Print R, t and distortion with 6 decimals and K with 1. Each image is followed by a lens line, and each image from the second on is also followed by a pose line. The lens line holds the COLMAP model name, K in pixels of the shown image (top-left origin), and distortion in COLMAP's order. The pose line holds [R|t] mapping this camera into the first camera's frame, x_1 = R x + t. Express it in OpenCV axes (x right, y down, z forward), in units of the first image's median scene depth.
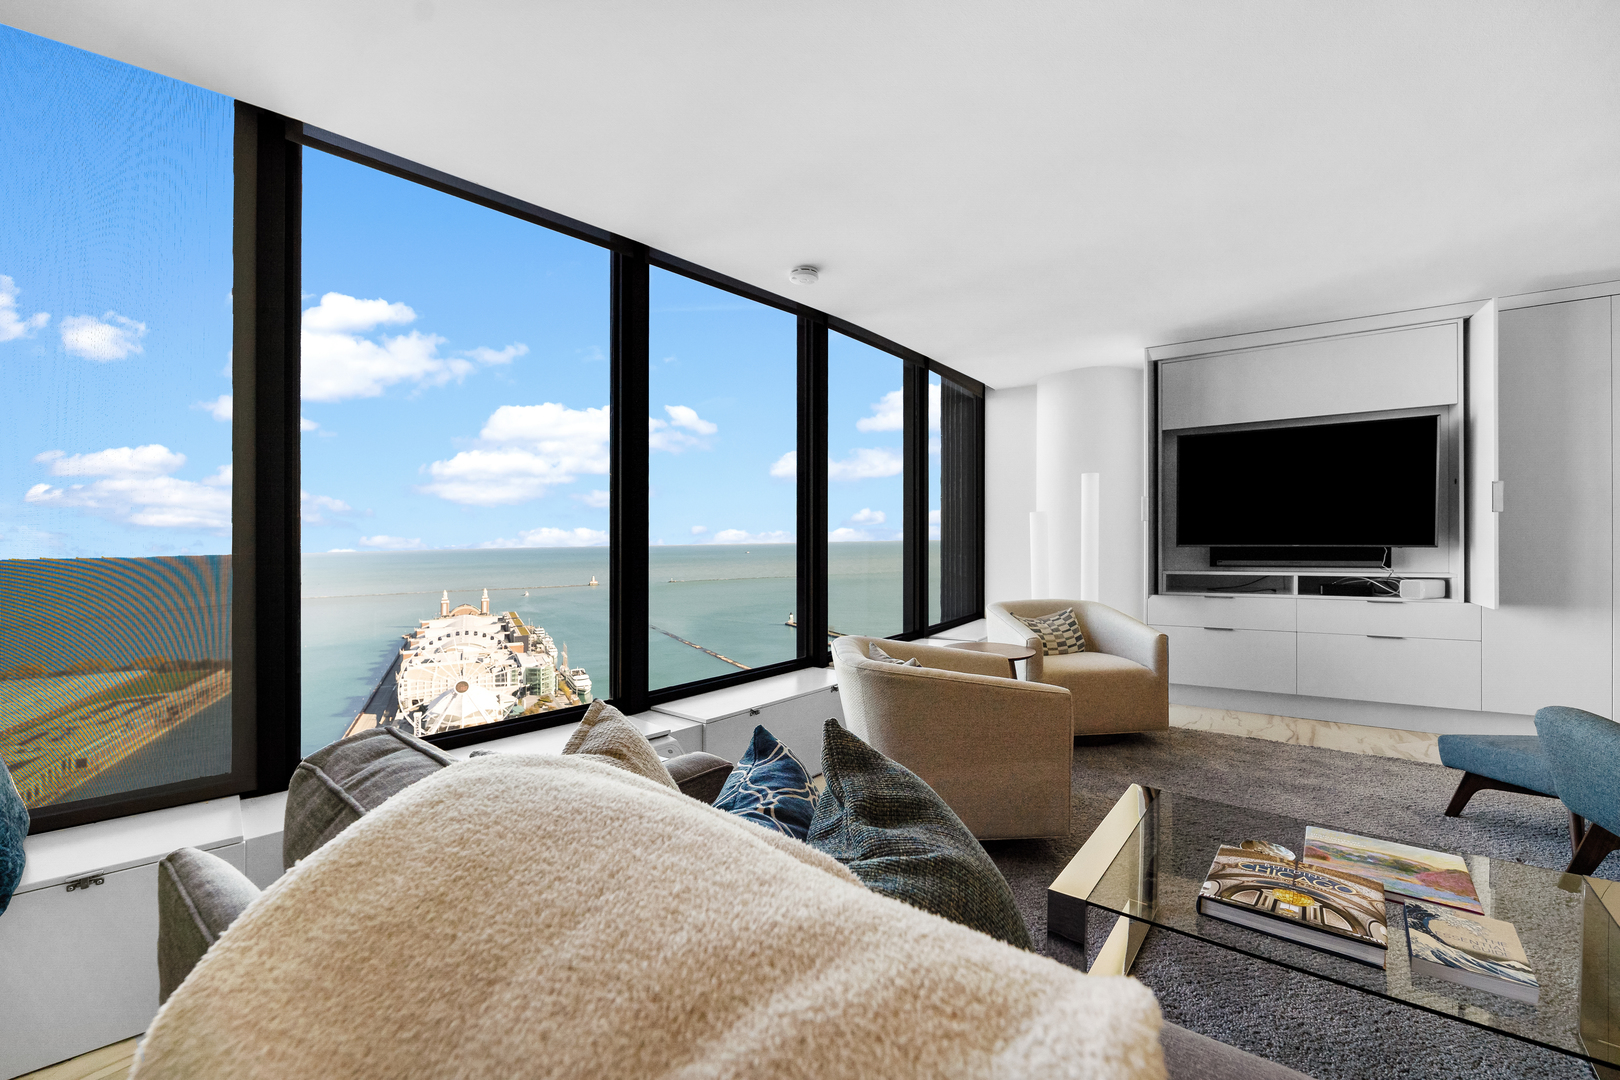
lens RADIAL K [[668.5, 0, 814.9], [0, 668.5, 525.1], [0, 0, 1]] dist [-0.002114, -0.002661]
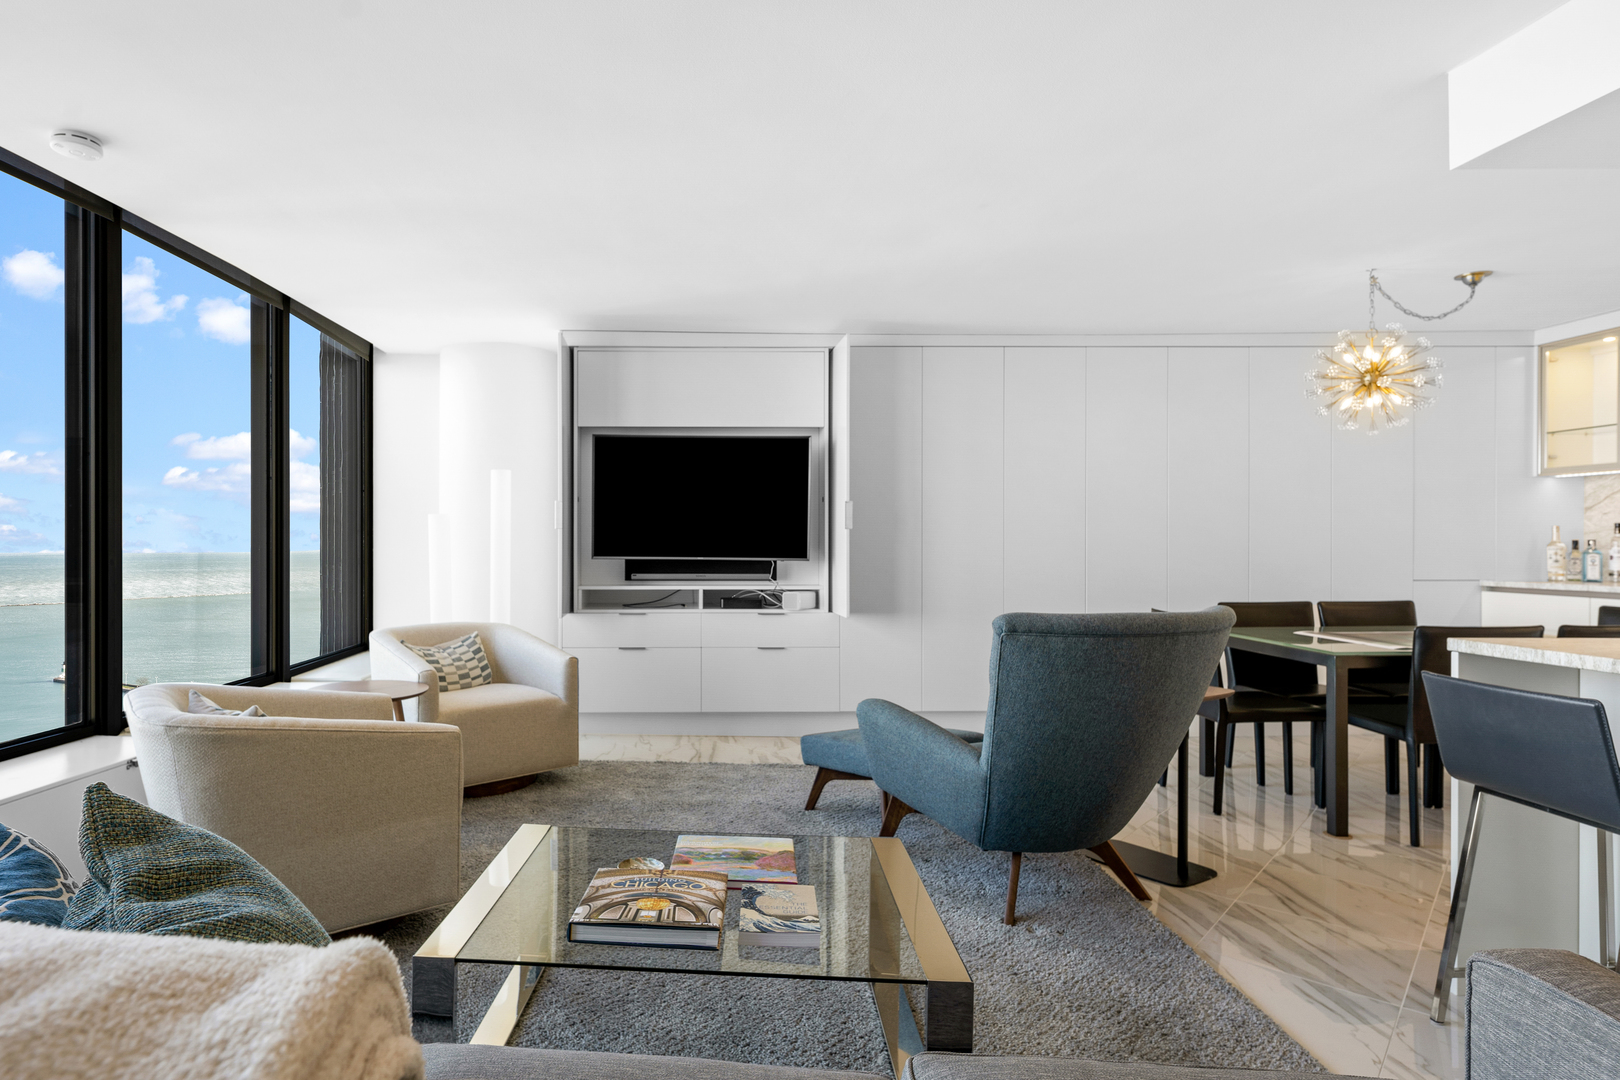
lens RADIAL K [[866.5, 0, 684.2], [0, 866.5, 559.2], [0, 0, 1]] dist [0.004809, 0.001627]
pose [[0.834434, 0.006330, 0.551071, 0.006364], [-0.025506, 0.999306, 0.027143, -0.001393], [-0.550517, -0.036705, 0.834017, -0.031670]]
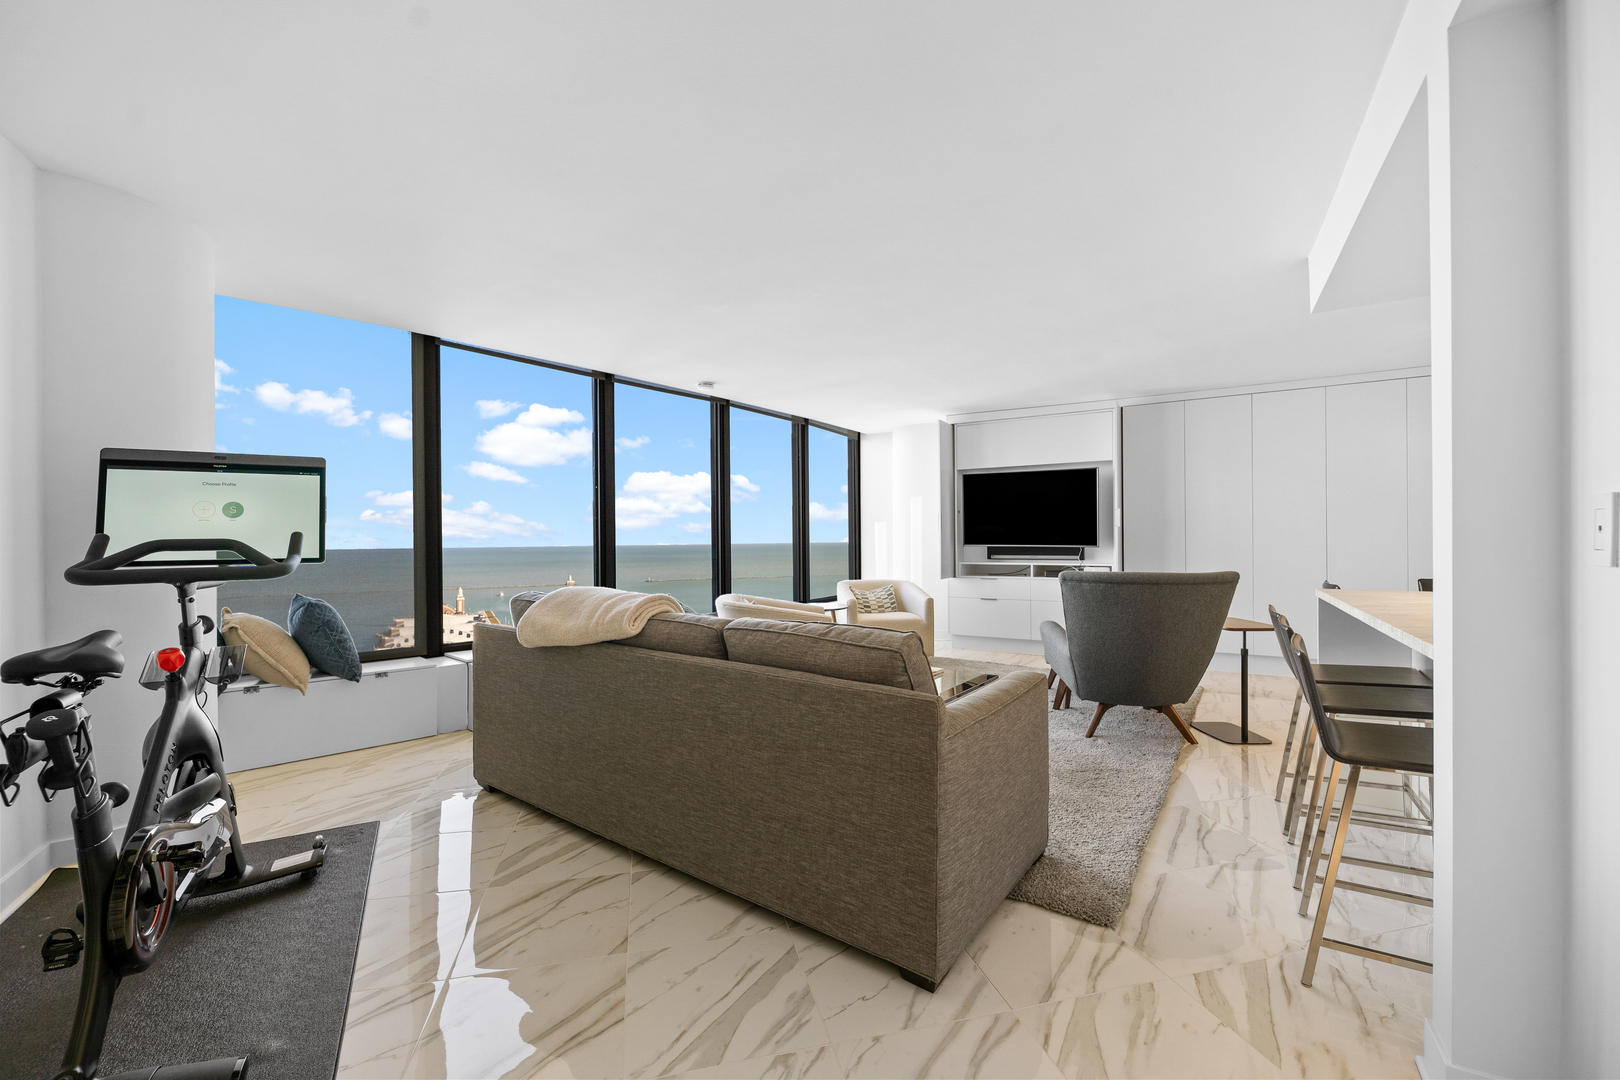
lens RADIAL K [[668.5, 0, 819.2], [0, 668.5, 551.1], [0, 0, 1]] dist [-0.002114, -0.002661]
pose [[0.999278, 0.006755, 0.037380, 0.138221], [-0.008114, 0.999307, 0.036326, -0.008303], [-0.037108, -0.036603, 0.998641, -0.481234]]
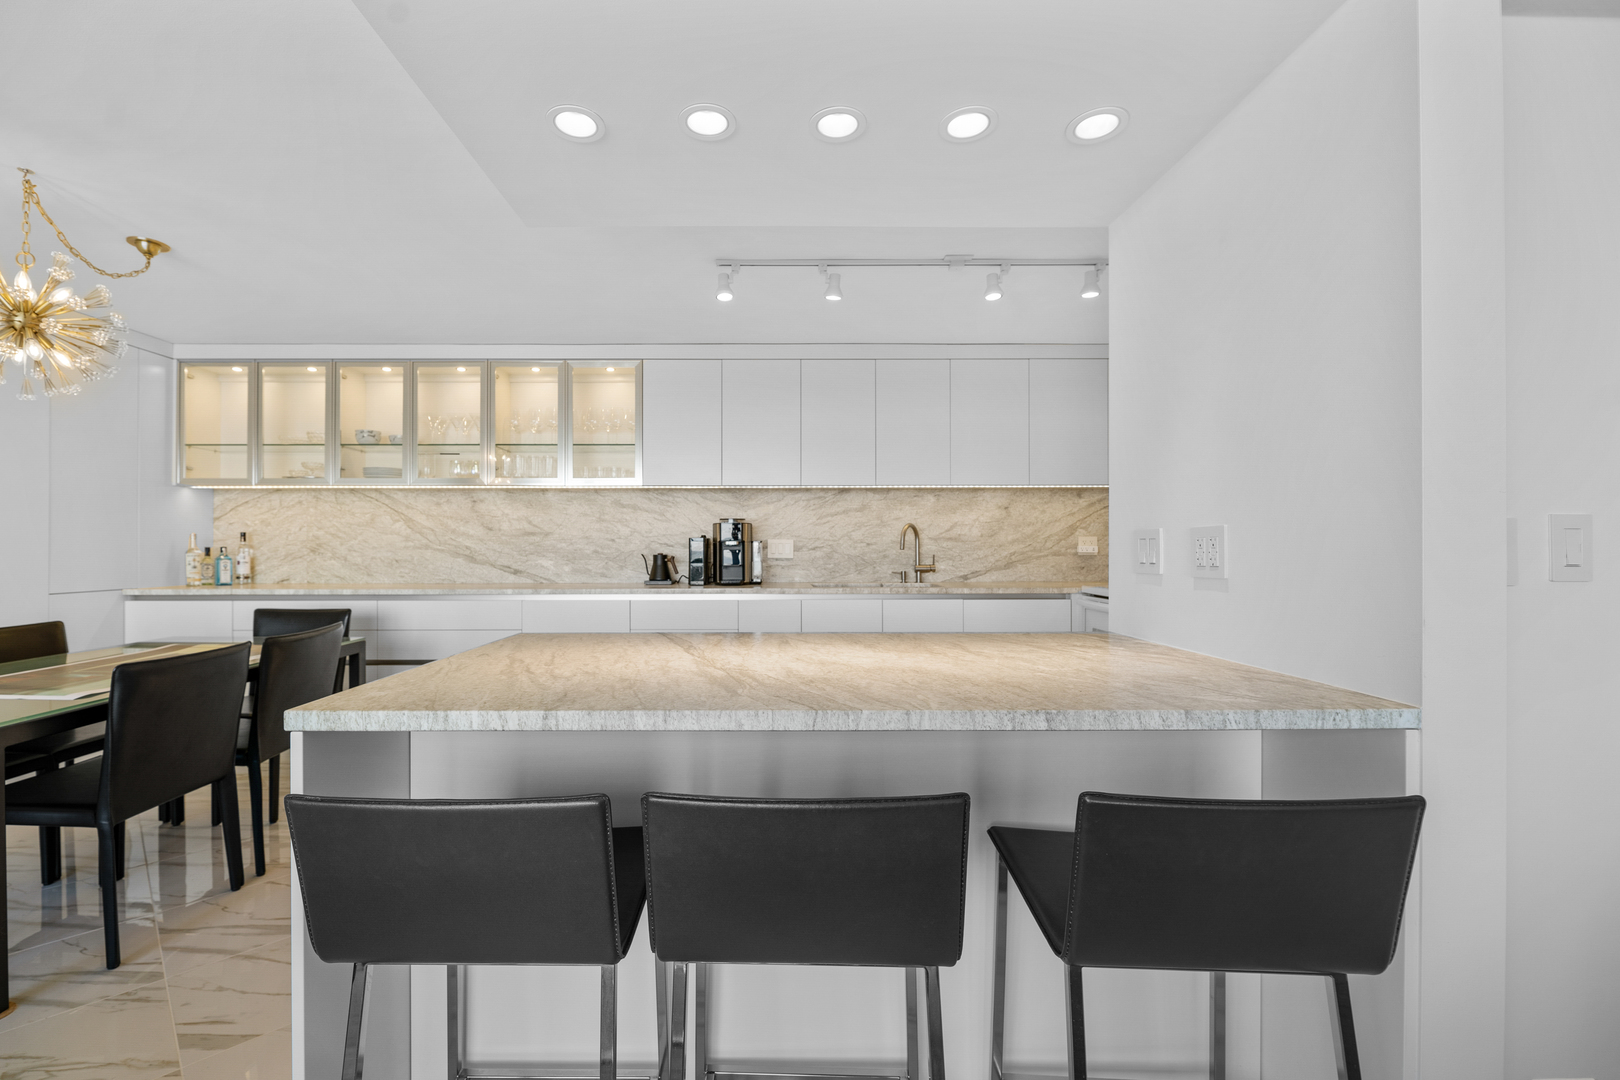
lens RADIAL K [[668.5, 0, 777.3], [0, 668.5, 537.0], [0, 0, 1]] dist [-0.002114, -0.002661]
pose [[-0.552937, 0.028673, 0.832729, 0.343781], [-0.003820, 0.999310, -0.036945, -0.007364], [-0.833214, -0.023609, -0.552446, 0.118529]]
